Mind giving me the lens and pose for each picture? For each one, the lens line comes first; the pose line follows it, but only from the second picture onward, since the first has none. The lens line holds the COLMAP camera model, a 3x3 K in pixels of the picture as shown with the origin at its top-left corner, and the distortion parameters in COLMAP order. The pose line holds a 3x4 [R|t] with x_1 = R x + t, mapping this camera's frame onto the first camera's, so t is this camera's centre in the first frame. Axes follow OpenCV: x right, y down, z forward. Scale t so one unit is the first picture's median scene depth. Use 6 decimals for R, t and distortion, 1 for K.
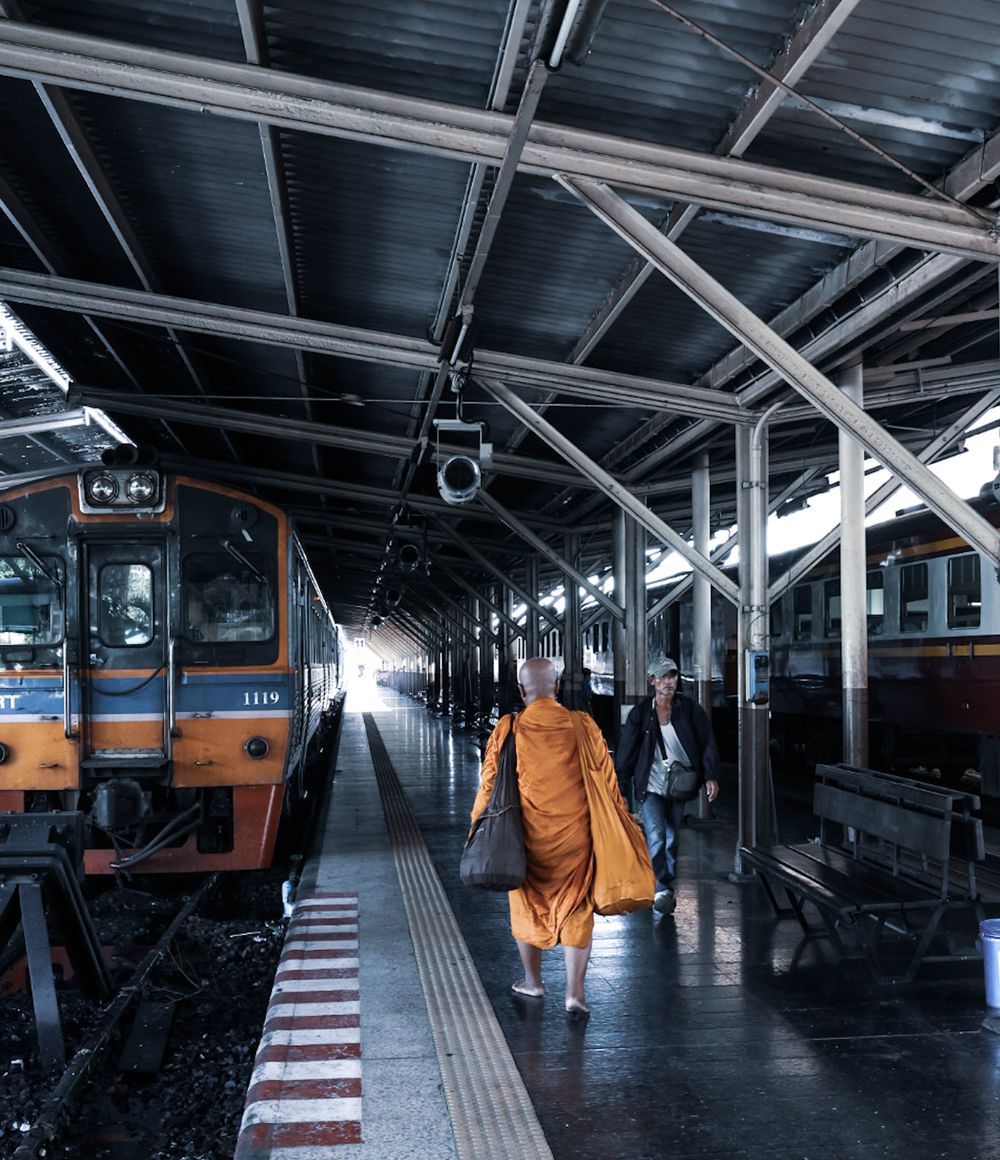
lens RADIAL K [[1934.1, 0, 498.7], [0, 1934.1, 583.6], [0, 0, 1]] dist [-0.107508, 0.000000]
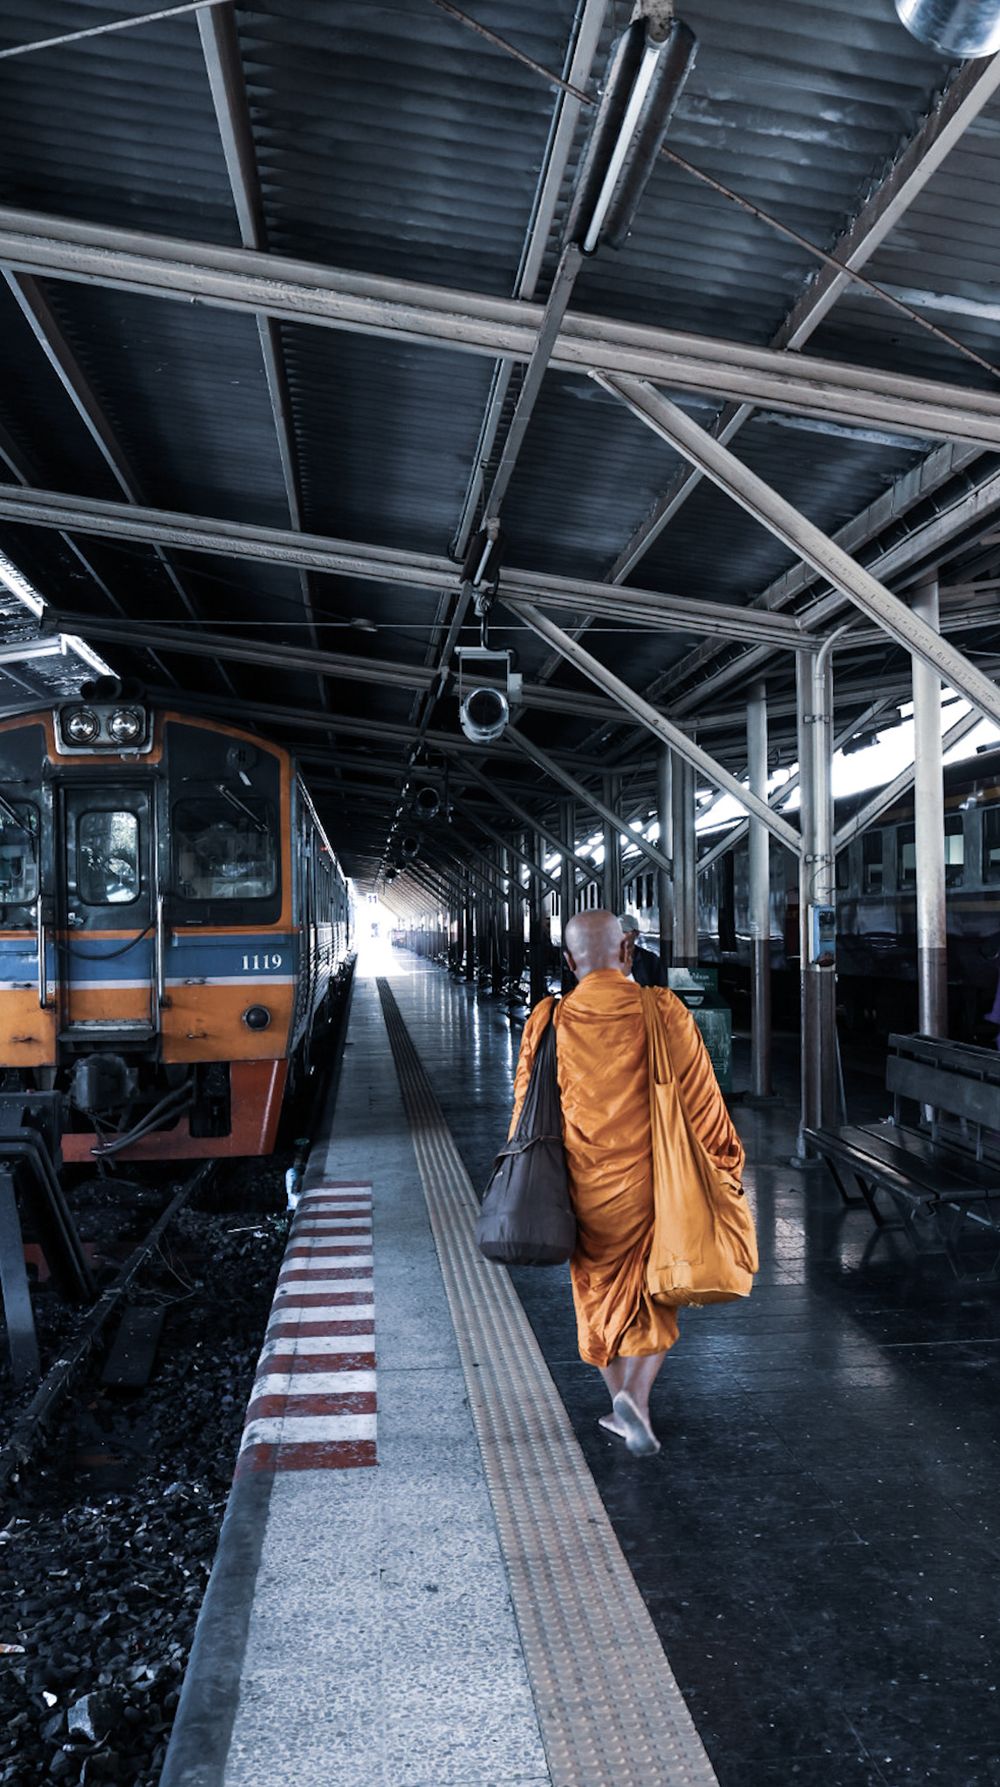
lens RADIAL K [[2851.5, 0, 496.0], [0, 2851.5, 891.1], [0, 0, 1]] dist [-0.201746, 0.000000]
pose [[0.999911, -0.004426, -0.012554, 0.000940], [0.004770, 0.999609, 0.027539, -0.008548], [0.012427, -0.027596, 0.999542, -0.306131]]
